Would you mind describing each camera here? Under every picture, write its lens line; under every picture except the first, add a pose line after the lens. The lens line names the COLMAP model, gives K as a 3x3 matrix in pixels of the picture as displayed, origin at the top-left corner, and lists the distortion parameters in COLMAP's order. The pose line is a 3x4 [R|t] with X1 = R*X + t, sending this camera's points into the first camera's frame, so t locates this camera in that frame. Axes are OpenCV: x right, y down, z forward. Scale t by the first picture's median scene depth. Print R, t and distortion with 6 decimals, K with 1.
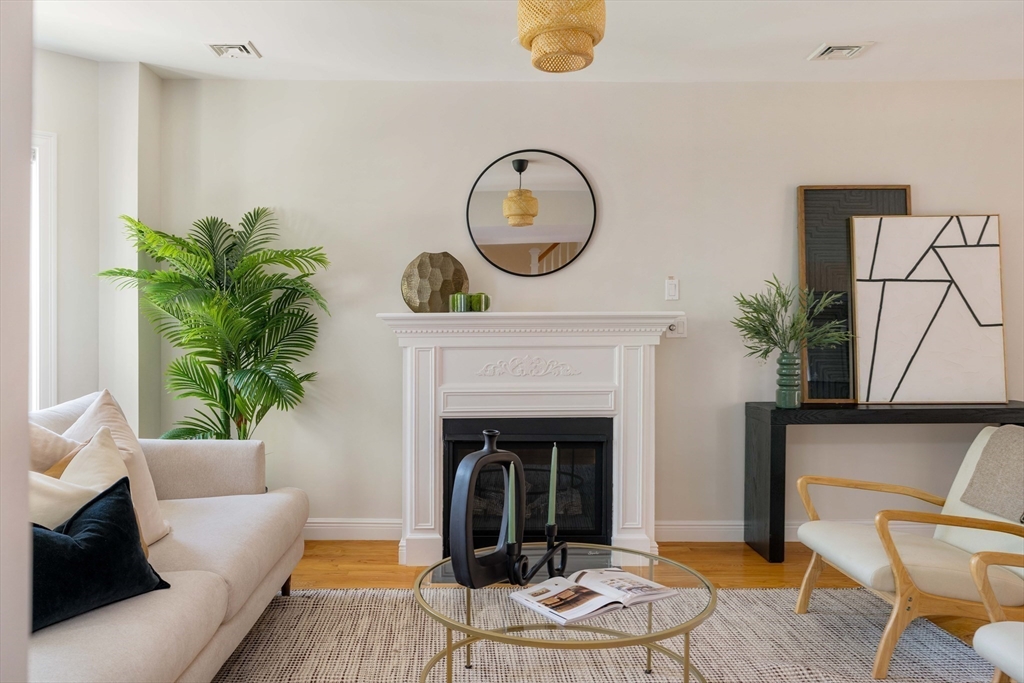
lens RADIAL K [[808.0, 0, 352.5], [0, 808.0, 335.6], [0, 0, 1]] dist [-0.002059, 0.002259]
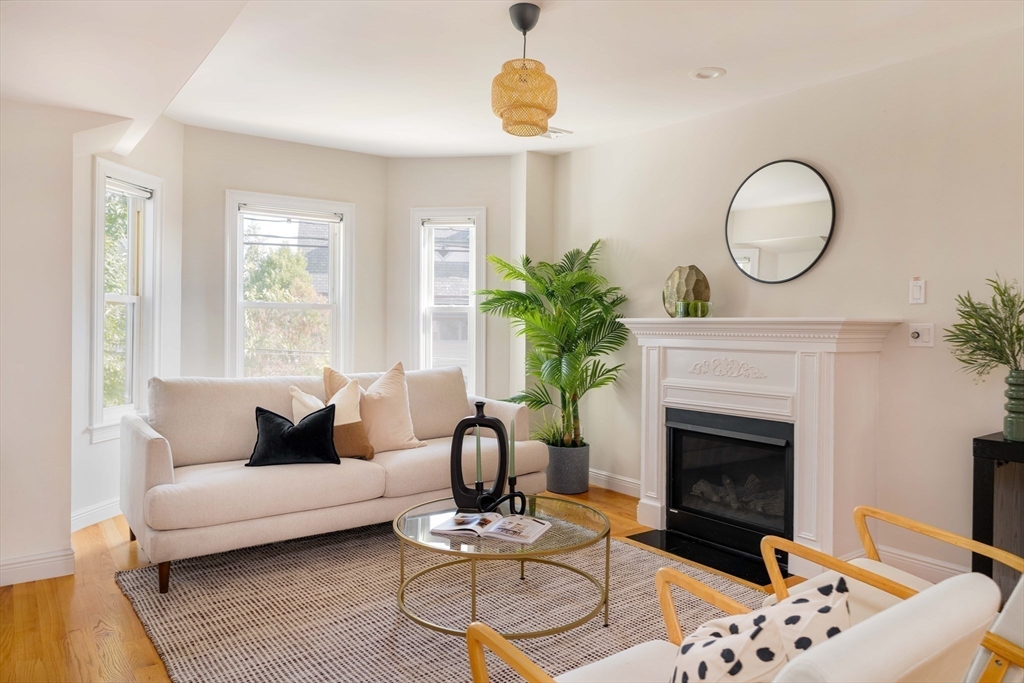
lens RADIAL K [[700.2, 0, 514.7], [0, 700.2, 333.0], [0, 0, 1]] dist [0.001015, 0.001089]
pose [[0.598501, 0.019492, -0.800885, 0.785444], [-0.021632, 0.999733, 0.008165, -0.009588], [0.800830, 0.012438, 0.598763, 0.203774]]
